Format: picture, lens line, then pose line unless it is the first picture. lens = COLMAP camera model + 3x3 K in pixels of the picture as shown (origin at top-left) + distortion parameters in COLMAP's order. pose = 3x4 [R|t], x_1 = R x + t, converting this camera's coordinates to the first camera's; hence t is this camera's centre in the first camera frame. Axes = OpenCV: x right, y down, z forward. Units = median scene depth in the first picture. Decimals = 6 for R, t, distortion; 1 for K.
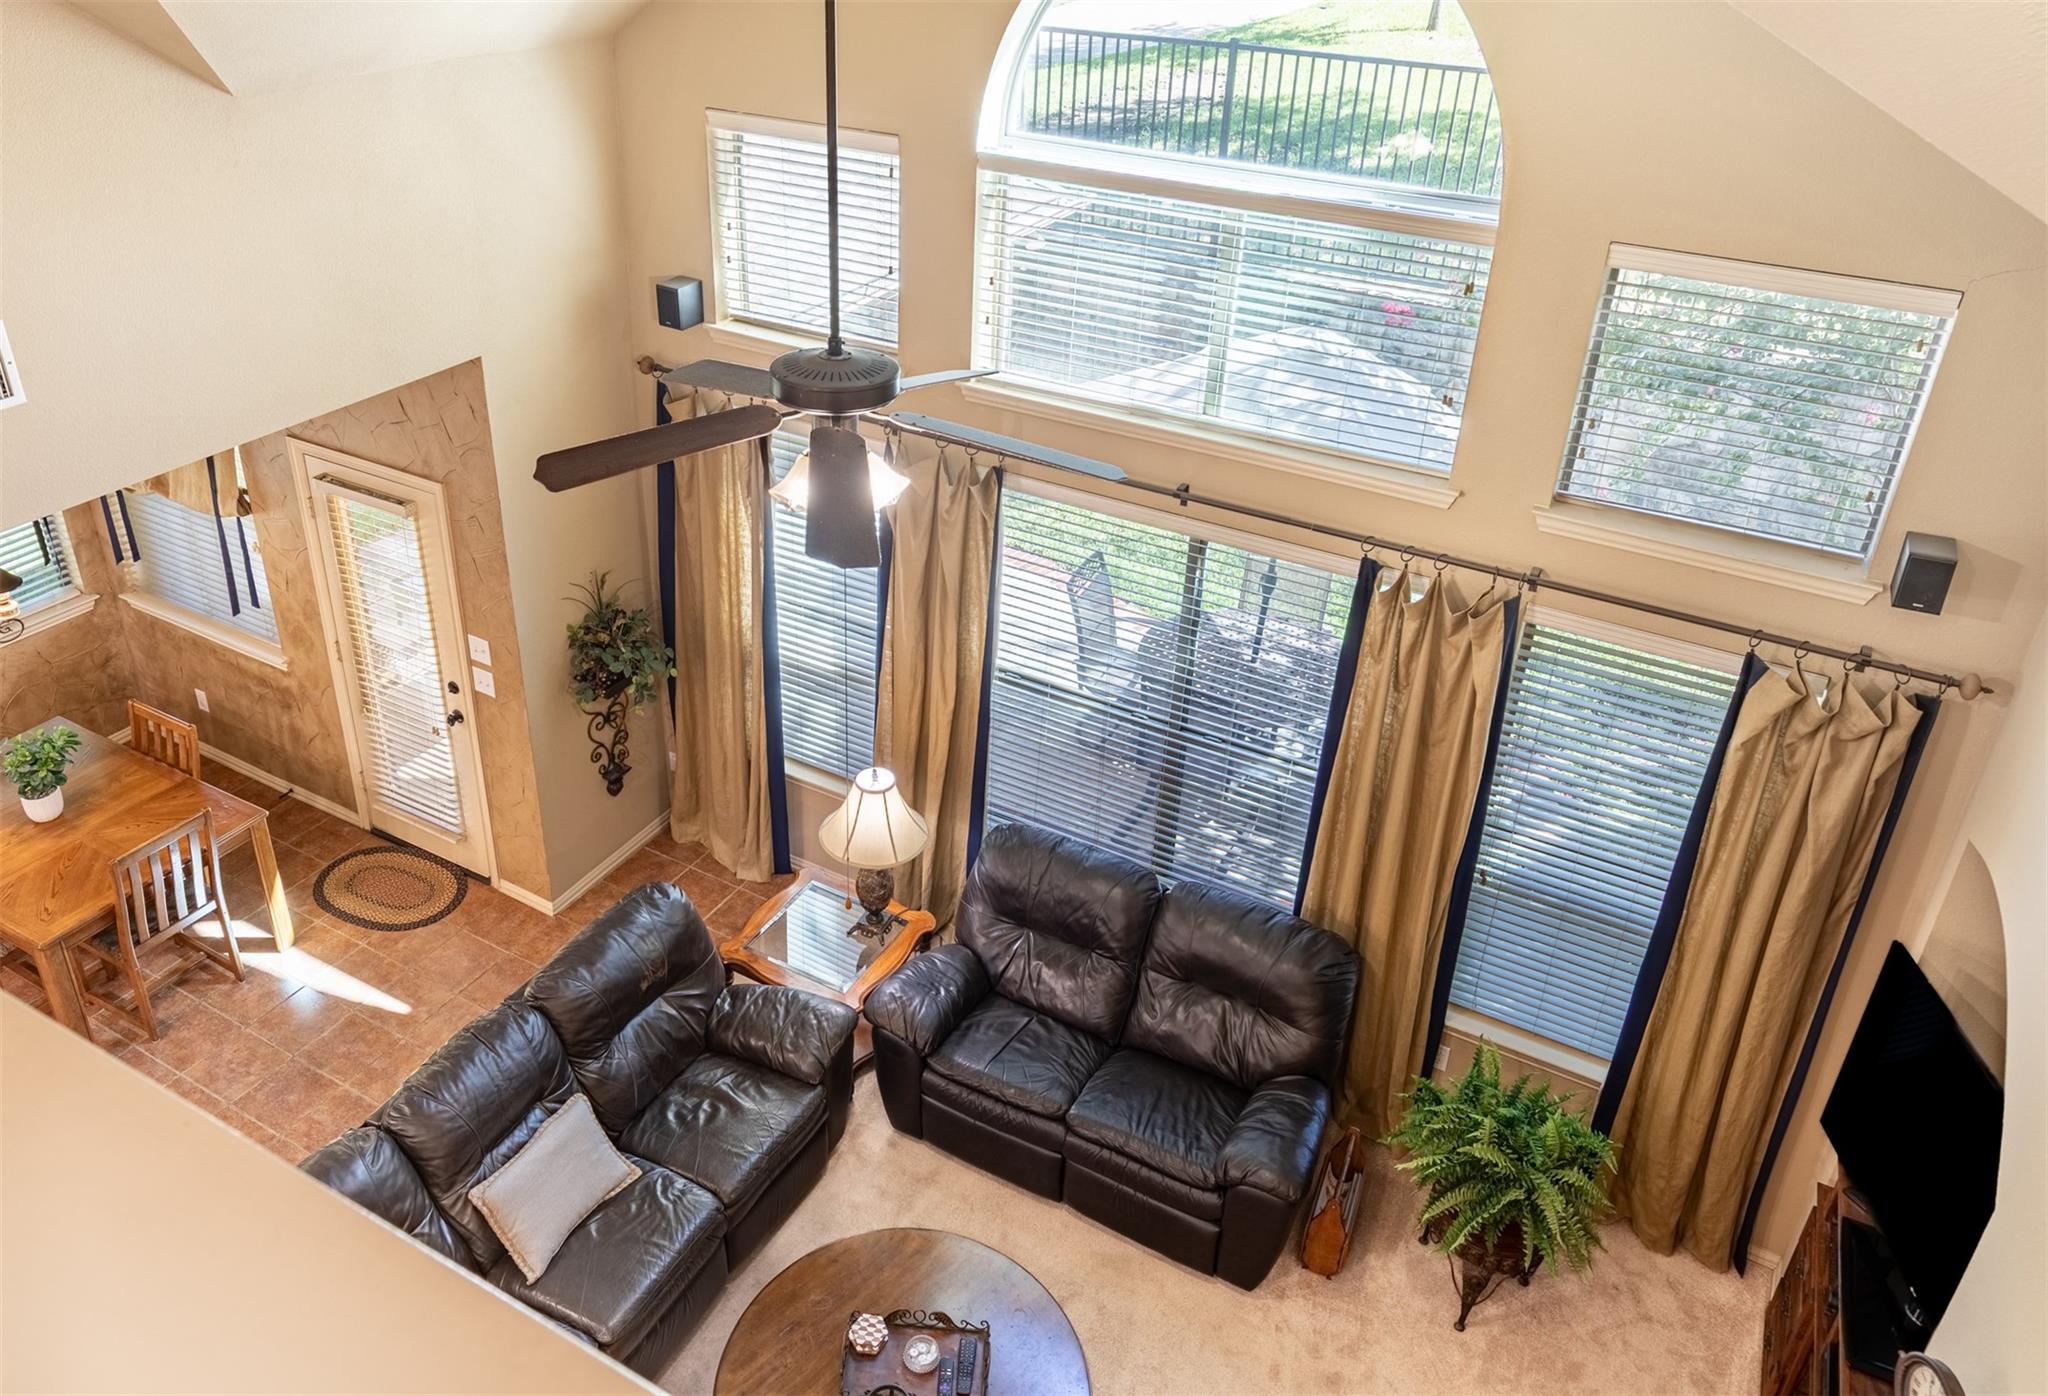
lens RADIAL K [[1435.2, 0, 963.5], [0, 1435.2, 722.6], [0, 0, 1]] dist [0.013093, -0.003273]
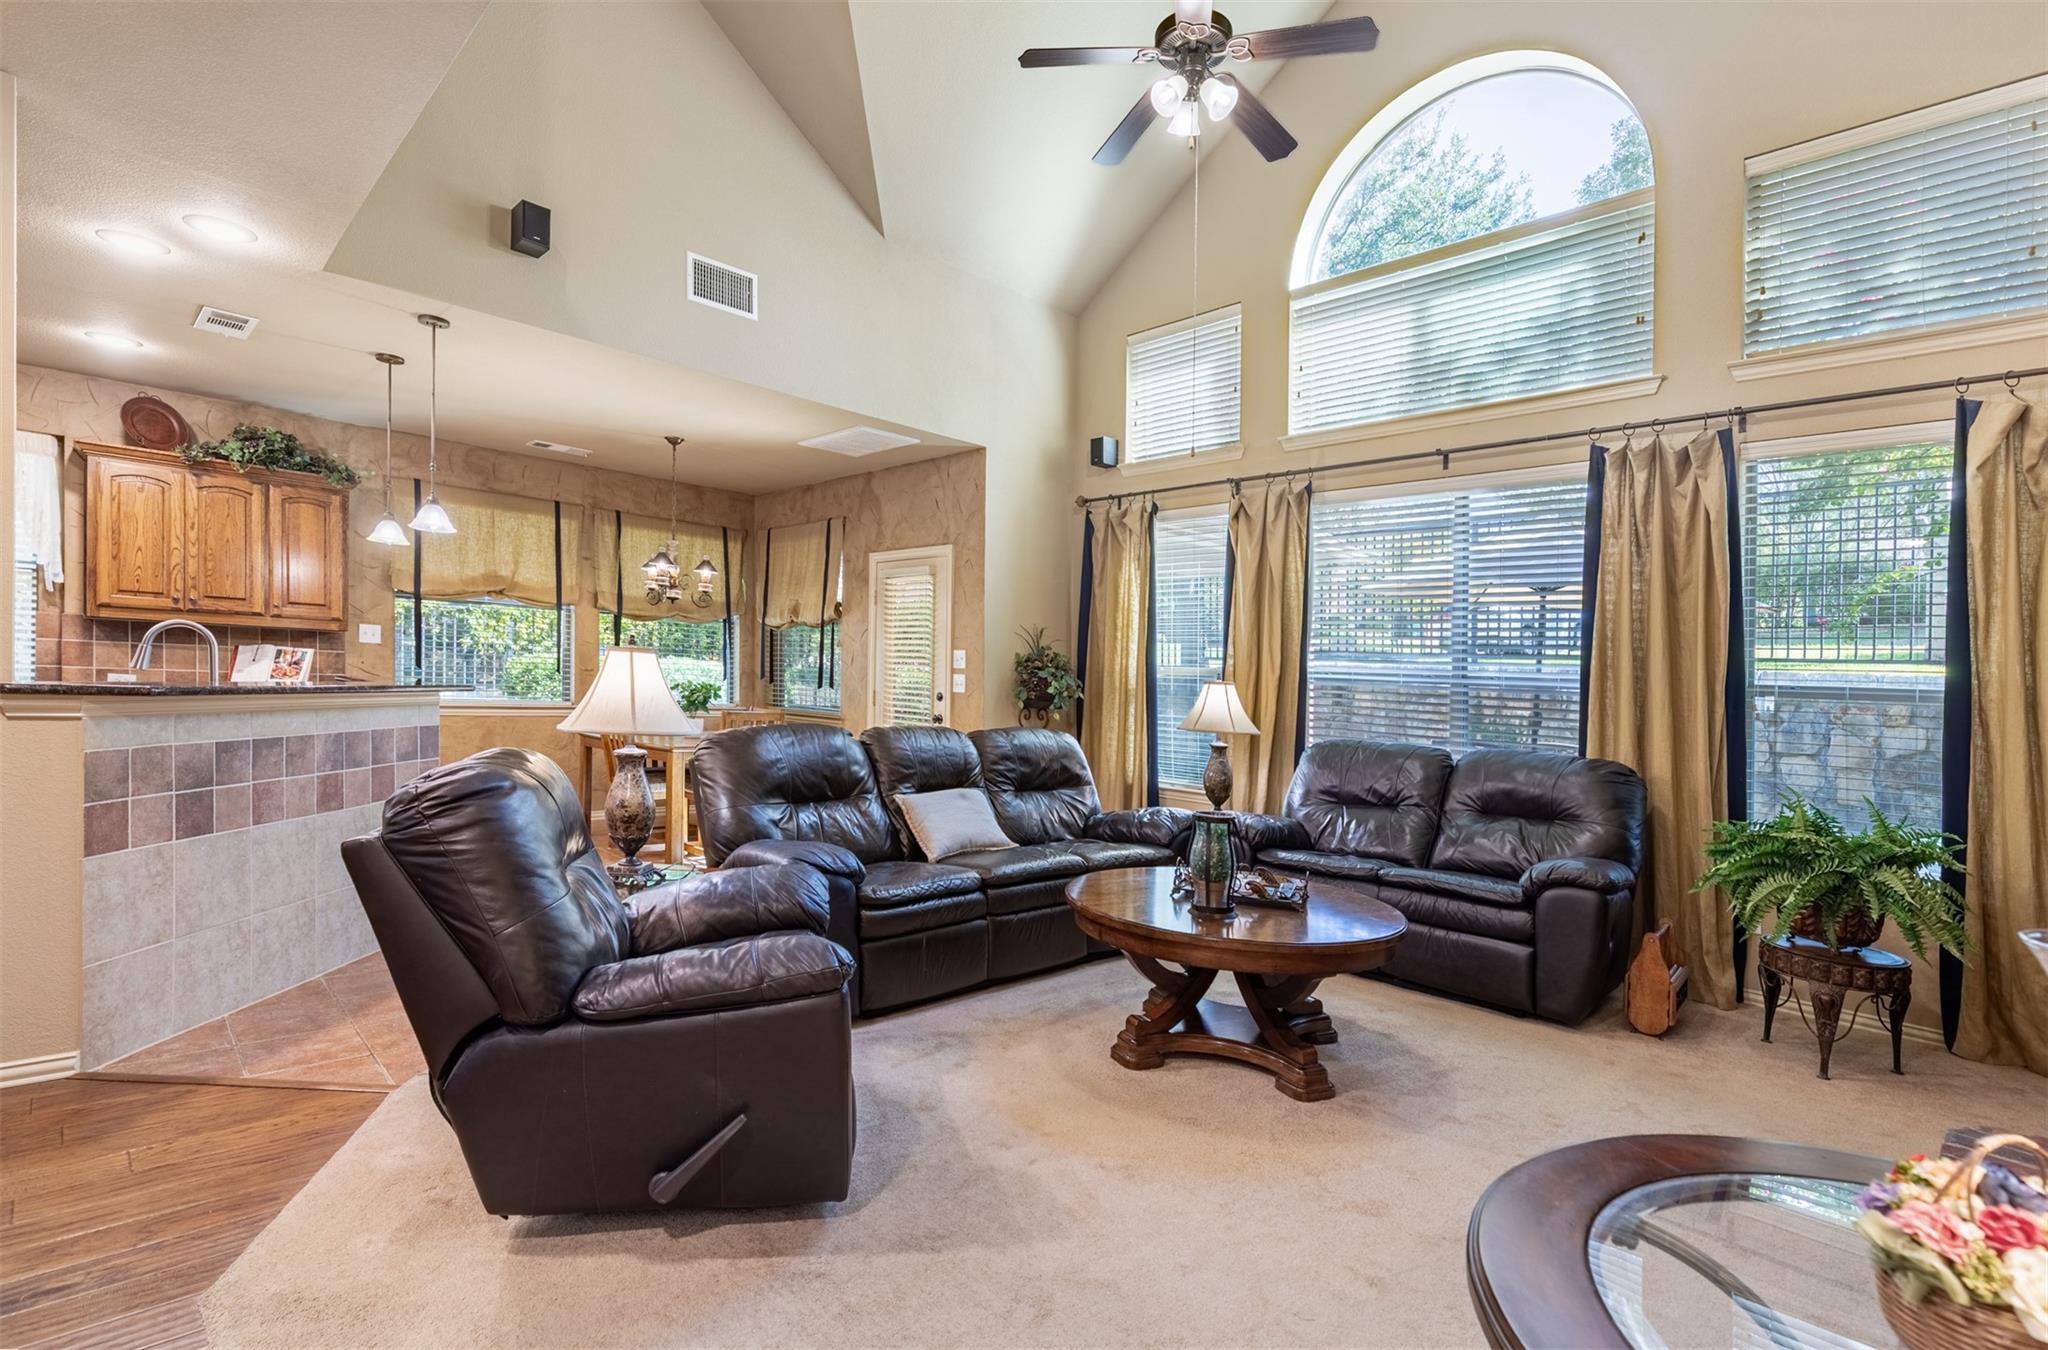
lens RADIAL K [[978.4, 0, 983.6], [0, 978.4, 695.7], [0, 0, 1]] dist [0.000579, -0.000534]
pose [[0.952471, -0.012326, -0.304379, 0.009381], [-0.130494, 0.886353, -0.444241, 0.496700], [0.275263, 0.462847, 0.842617, 0.151726]]
